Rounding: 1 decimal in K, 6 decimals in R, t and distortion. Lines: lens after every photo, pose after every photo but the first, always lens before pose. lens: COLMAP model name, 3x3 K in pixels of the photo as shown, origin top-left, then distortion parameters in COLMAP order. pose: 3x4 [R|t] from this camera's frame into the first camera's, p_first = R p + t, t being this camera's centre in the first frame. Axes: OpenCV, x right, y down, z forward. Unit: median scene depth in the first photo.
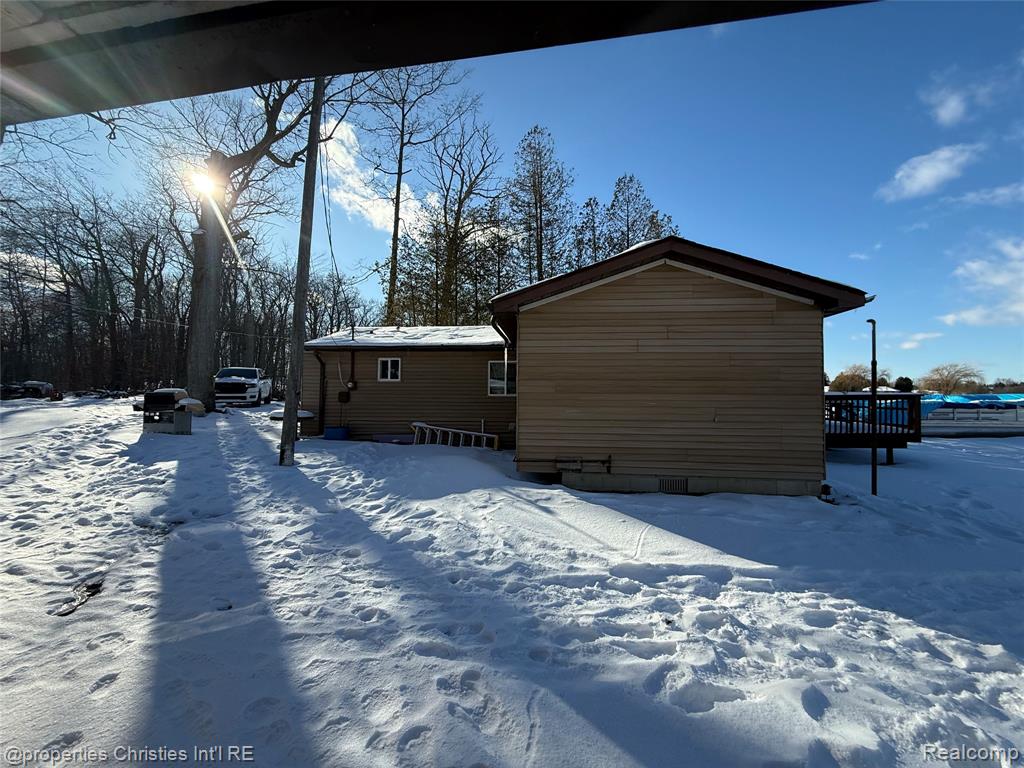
lens RADIAL K [[407.6, 0, 512.0], [0, 407.6, 386.5], [0, 0, 1]] dist [0.000901, -0.000210]
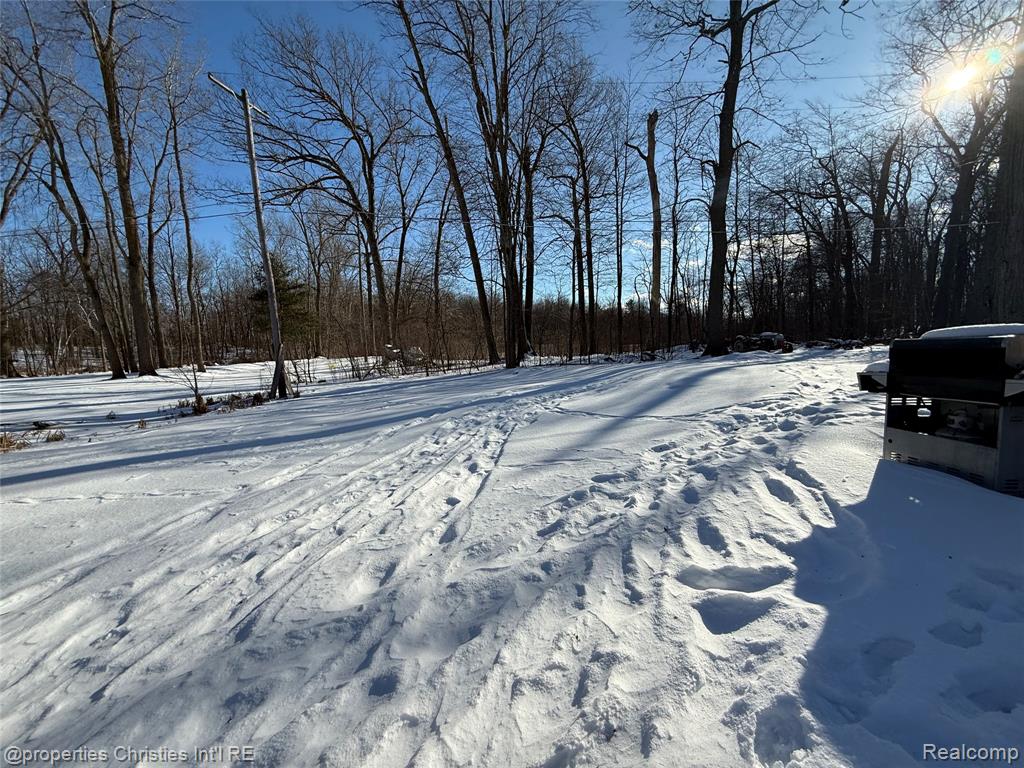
lens RADIAL K [[409.1, 0, 506.4], [0, 409.1, 380.1], [0, 0, 1]] dist [-0.008054, 0.002484]
pose [[0.093693, 0.065589, -0.993438, -0.295815], [0.044524, 0.996553, 0.069994, 0.004768], [0.994605, -0.050790, 0.090450, 0.324218]]
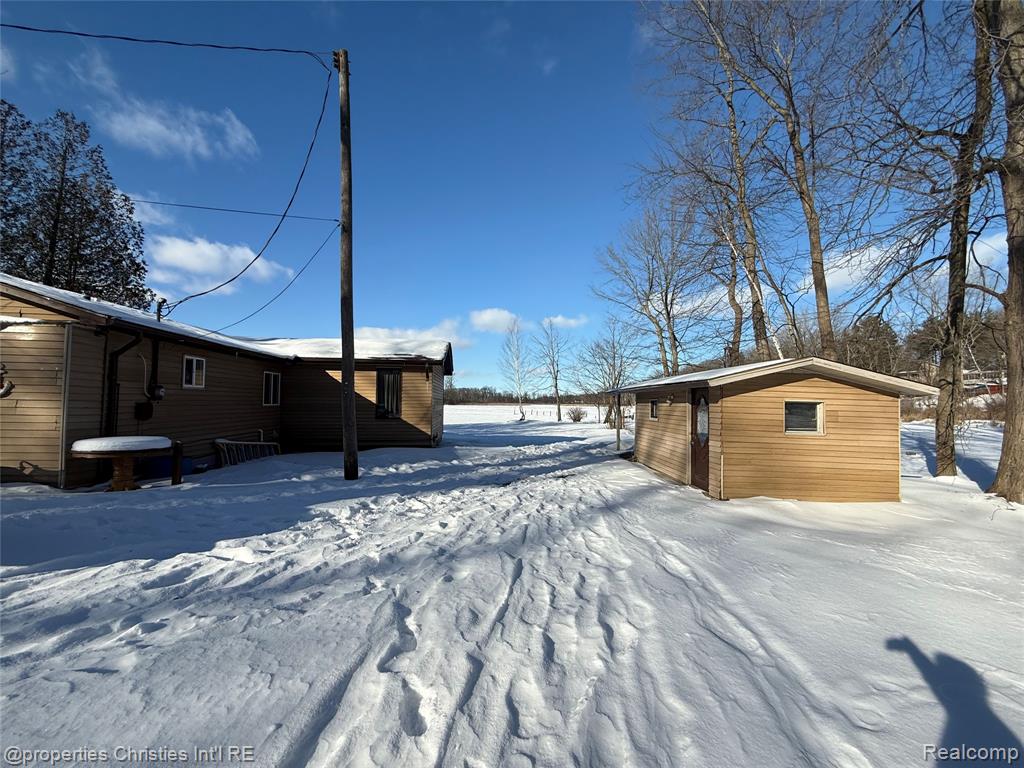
lens RADIAL K [[407.6, 0, 512.0], [0, 407.6, 386.5], [0, 0, 1]] dist [0.000901, -0.000210]
pose [[-0.178997, 0.028850, 0.983427, -0.611406], [-0.031672, 0.998883, -0.035069, -0.004135], [-0.983340, -0.037425, -0.177883, 0.302349]]
